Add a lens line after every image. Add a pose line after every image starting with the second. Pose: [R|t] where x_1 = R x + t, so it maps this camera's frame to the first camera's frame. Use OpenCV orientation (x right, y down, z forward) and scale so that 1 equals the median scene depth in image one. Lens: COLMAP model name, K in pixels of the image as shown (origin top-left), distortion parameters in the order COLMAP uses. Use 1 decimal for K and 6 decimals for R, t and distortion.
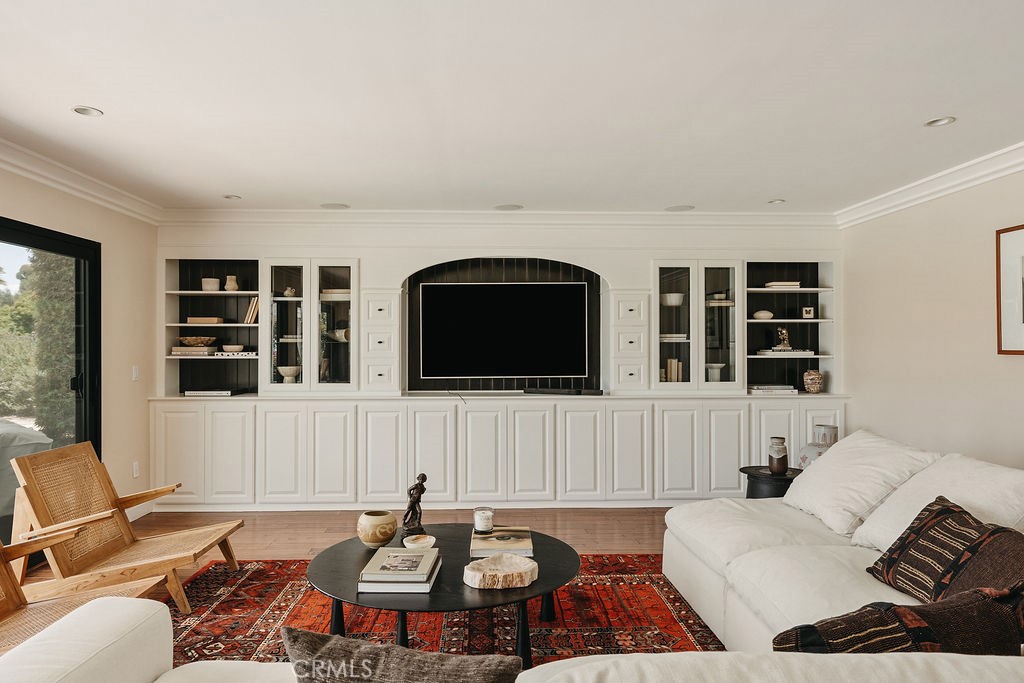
lens RADIAL K [[669.4, 0, 511.3], [0, 669.4, 339.2], [0, 0, 1]] dist [-0.000475, -0.000334]
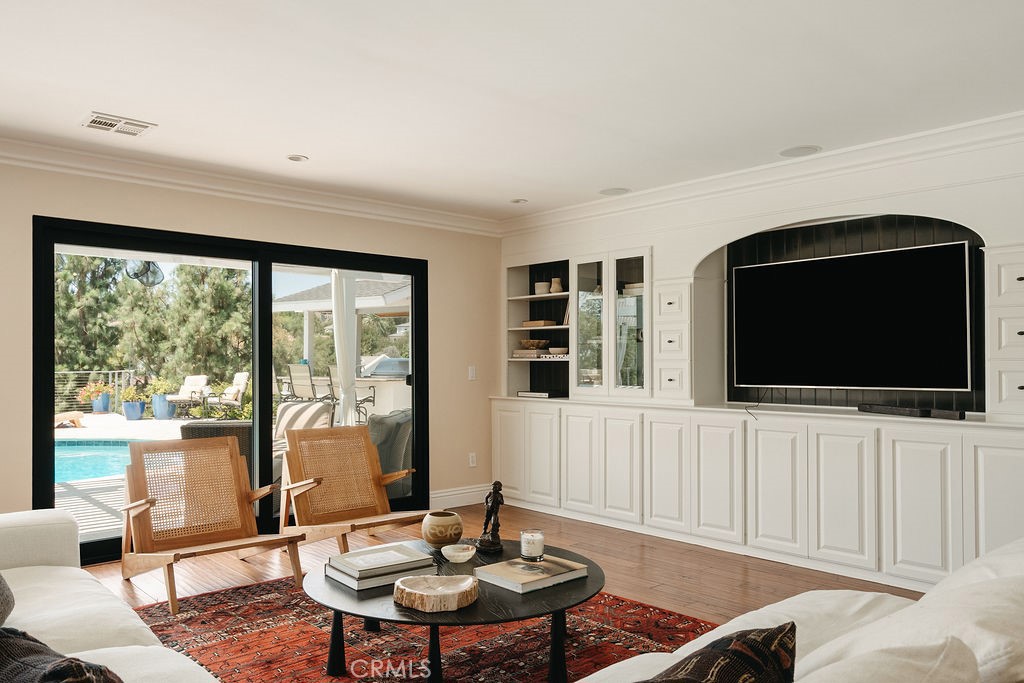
lens RADIAL K [[761.0, 0, 508.8], [0, 761.0, 346.0], [0, 0, 1]] dist [-0.005301, 0.001313]
pose [[0.633733, -0.015468, -0.773397, 0.424586], [0.009424, 0.999880, -0.012275, 0.020307], [0.773494, 0.000490, 0.633803, 0.230374]]
